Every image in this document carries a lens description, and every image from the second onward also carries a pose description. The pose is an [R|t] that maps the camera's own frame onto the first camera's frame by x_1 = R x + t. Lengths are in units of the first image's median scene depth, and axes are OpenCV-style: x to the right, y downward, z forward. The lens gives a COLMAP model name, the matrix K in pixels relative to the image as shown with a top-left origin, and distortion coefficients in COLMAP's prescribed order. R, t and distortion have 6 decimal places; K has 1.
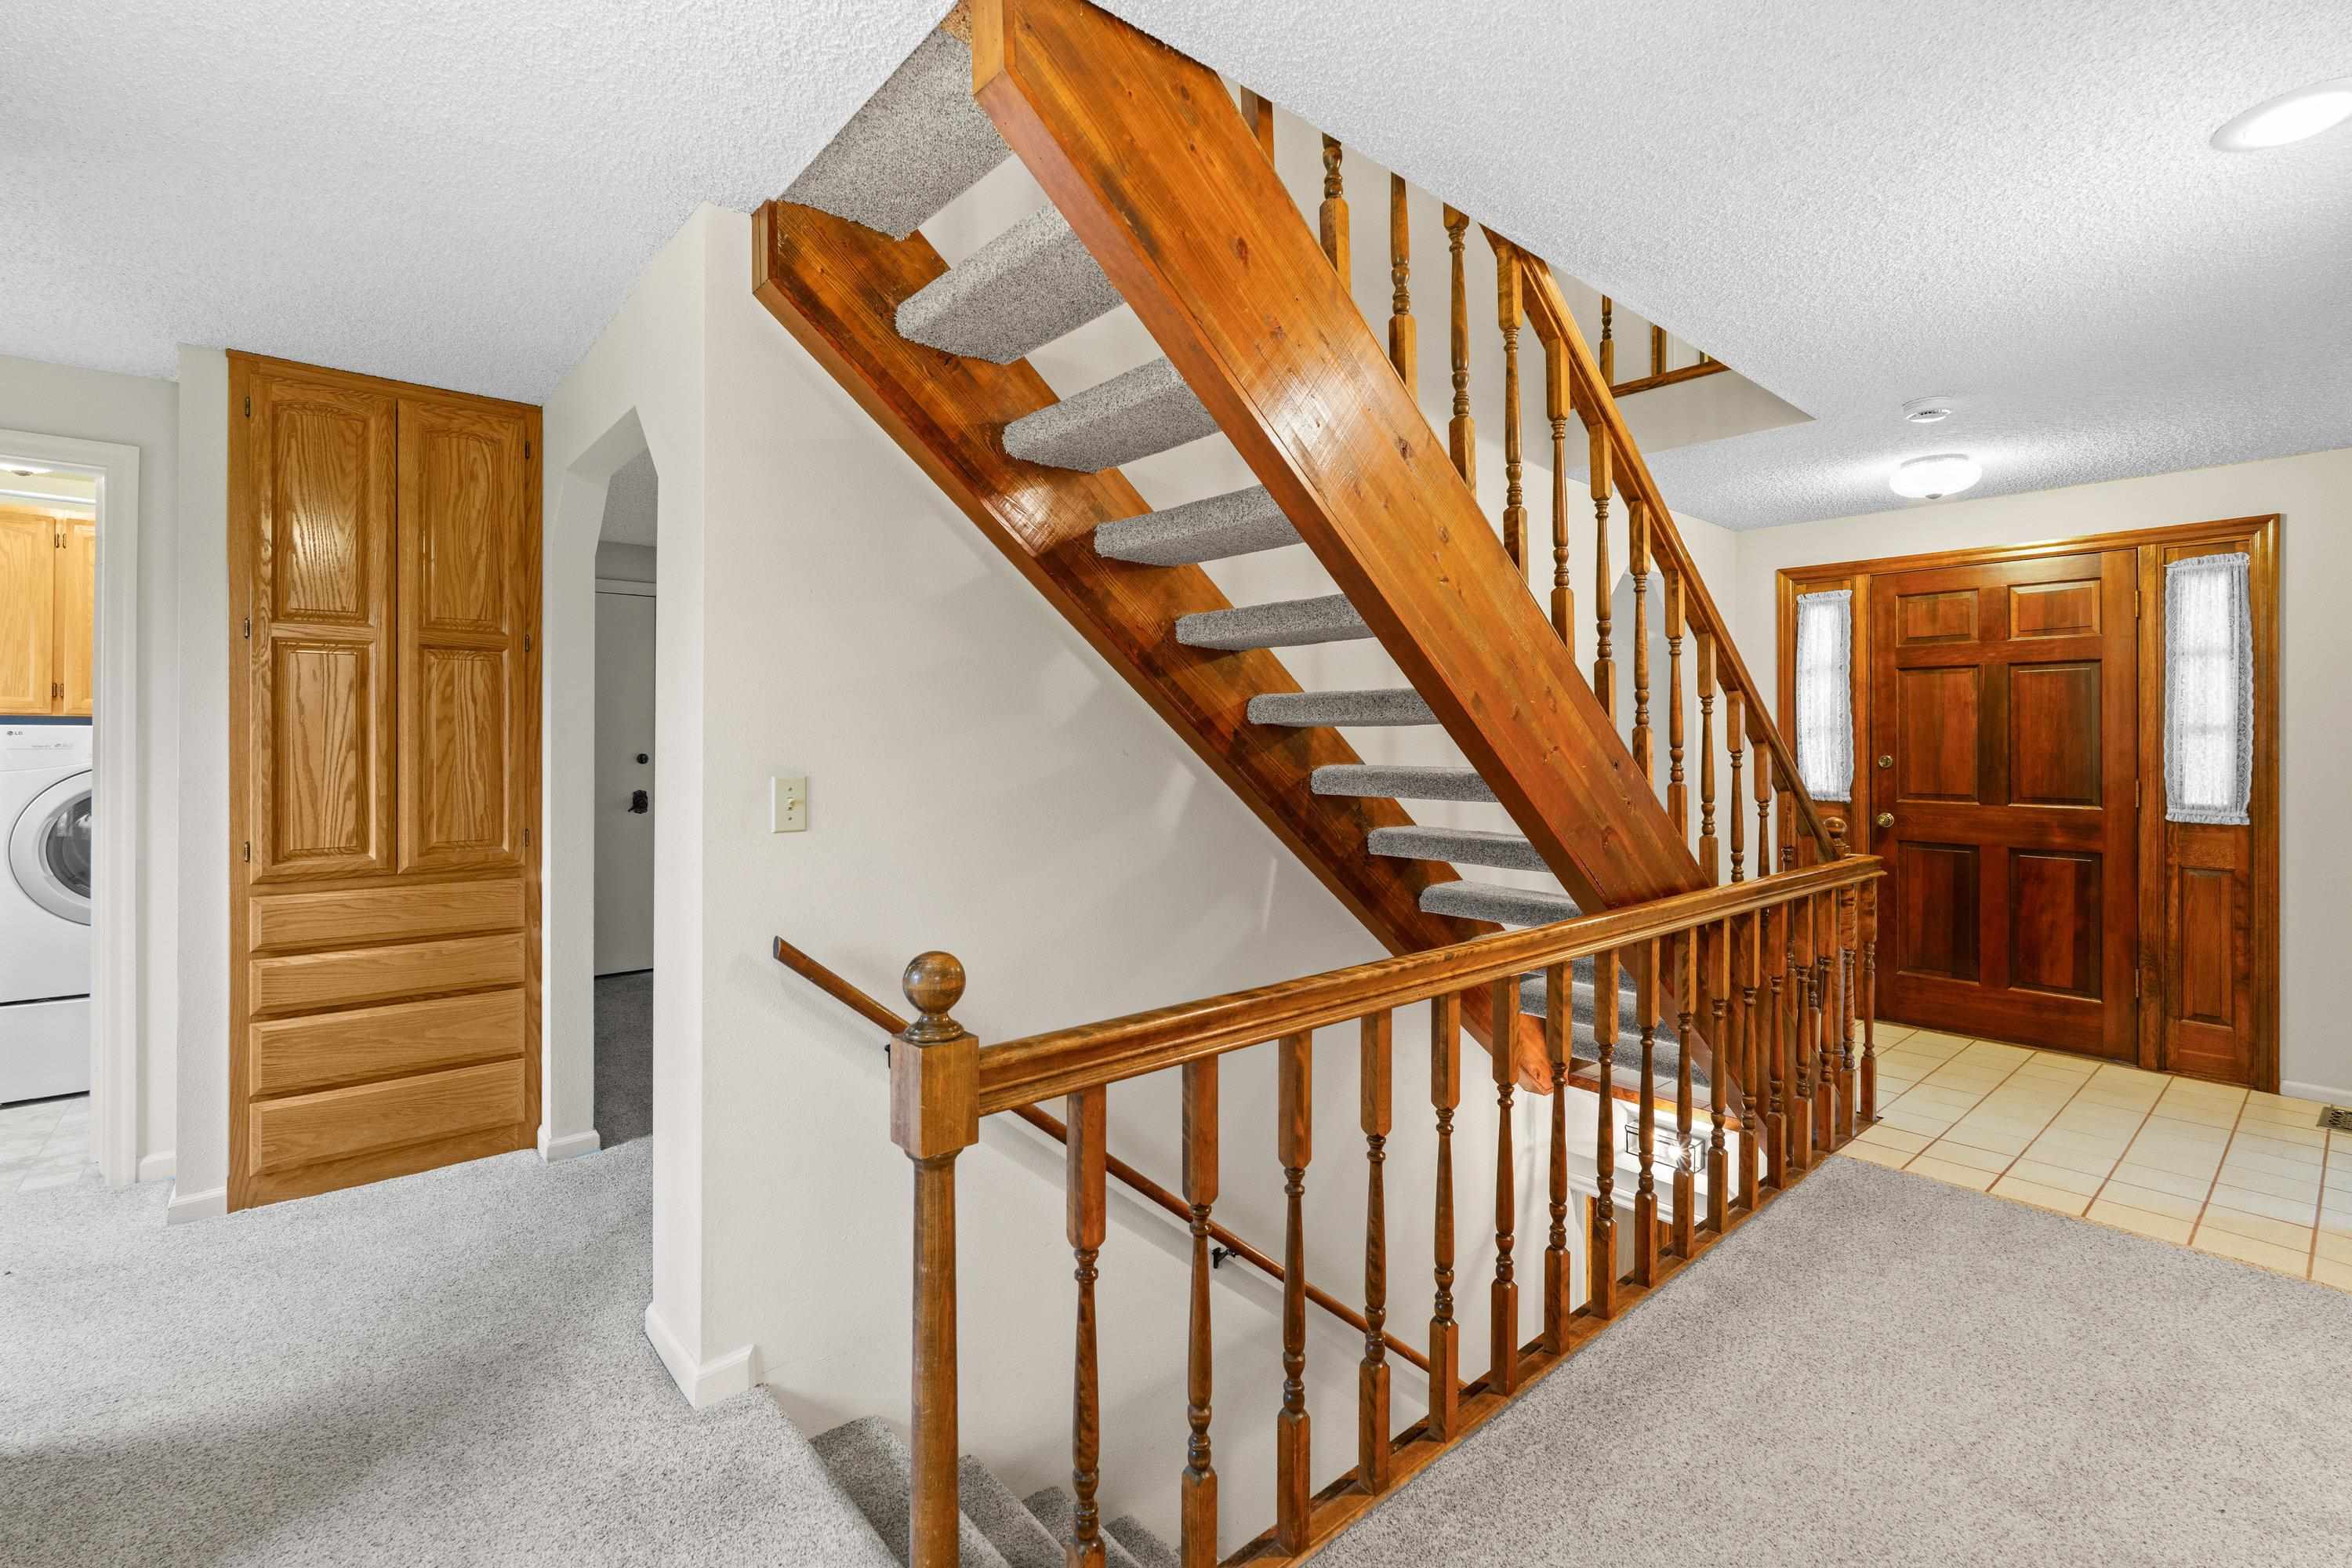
lens RADIAL K [[1036.7, 0, 1176.8], [0, 1036.7, 743.5], [0, 0, 1]] dist [-0.008600, -0.000015]
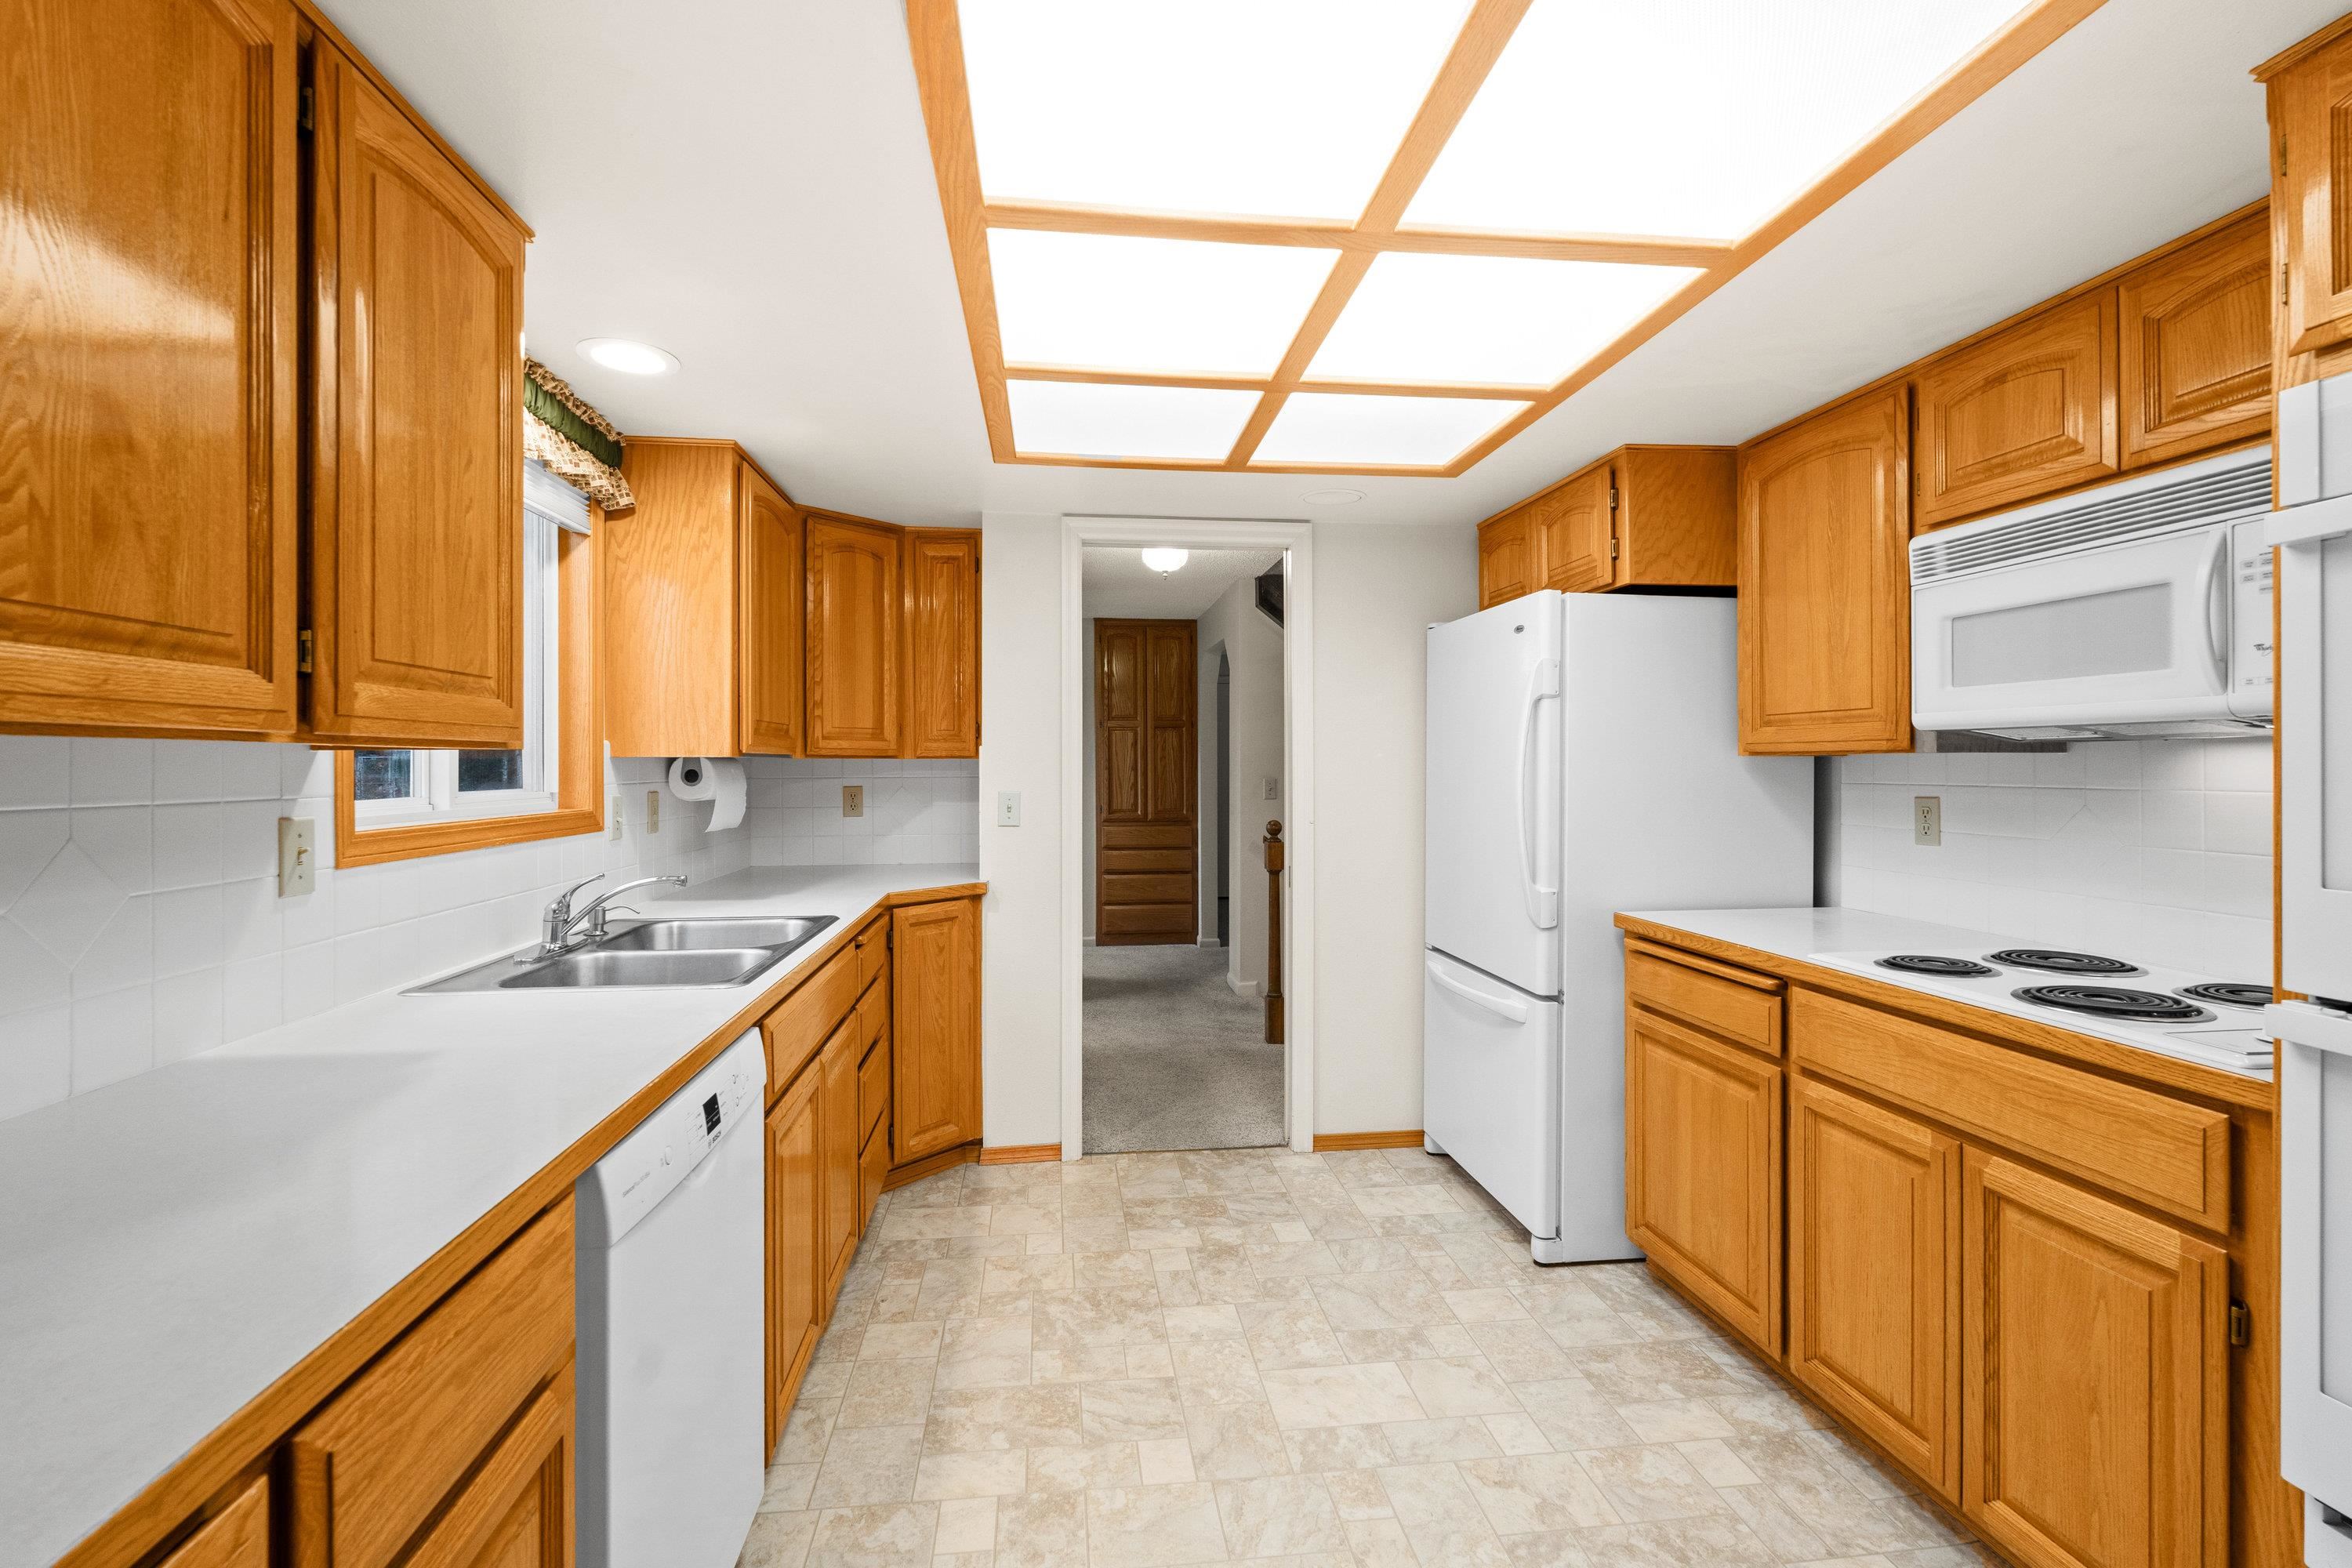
lens RADIAL K [[1030.5, 0, 1180.6], [0, 1030.5, 771.5], [0, 0, 1]] dist [-0.003276, 0.000220]
pose [[0.832373, -0.002718, -0.554210, 0.678063], [0.005108, 0.999983, 0.002766, 0.002456], [0.554193, -0.005133, 0.832372, -1.009725]]
